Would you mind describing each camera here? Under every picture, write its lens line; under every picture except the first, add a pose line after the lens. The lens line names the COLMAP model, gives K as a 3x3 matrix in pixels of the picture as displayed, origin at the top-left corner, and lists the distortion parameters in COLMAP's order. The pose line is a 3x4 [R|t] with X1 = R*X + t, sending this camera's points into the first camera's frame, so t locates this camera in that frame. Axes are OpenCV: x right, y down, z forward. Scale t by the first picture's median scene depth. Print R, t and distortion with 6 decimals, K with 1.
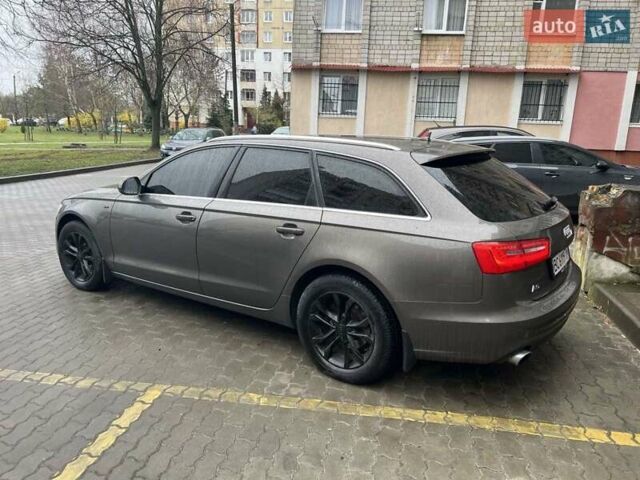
lens RADIAL K [[462.9, 0, 322.3], [0, 462.9, 236.5], [0, 0, 1]] dist [0.051578, -0.056762]
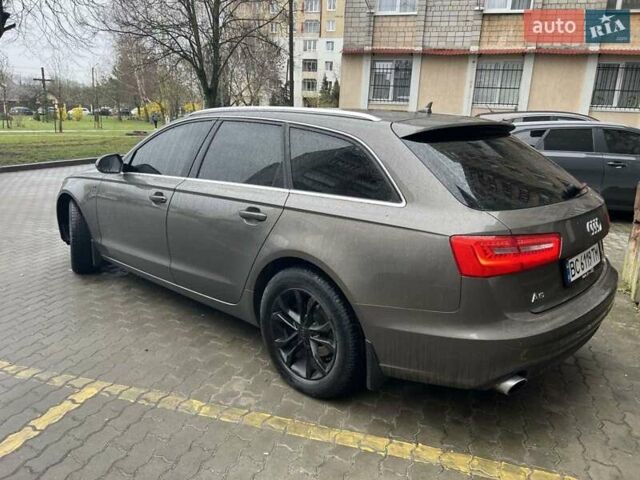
lens RADIAL K [[462.9, 0, 322.3], [0, 462.9, 236.5], [0, 0, 1]] dist [0.051578, -0.056762]
pose [[0.991082, 0.036142, -0.128257, 0.148527], [-0.033830, 0.999224, 0.020159, 0.004549], [0.128886, -0.015640, 0.991536, 0.137989]]
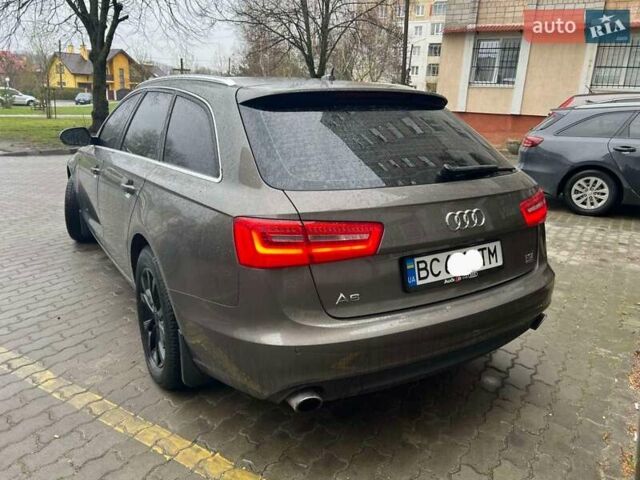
lens RADIAL K [[468.8, 0, 334.0], [0, 468.8, 238.4], [0, 0, 1]] dist [0.006660, 0.001802]
pose [[0.928751, 0.104971, -0.355533, 0.498478], [-0.089167, 0.994172, 0.060599, -0.005684], [0.359822, -0.024579, 0.932697, 0.310469]]
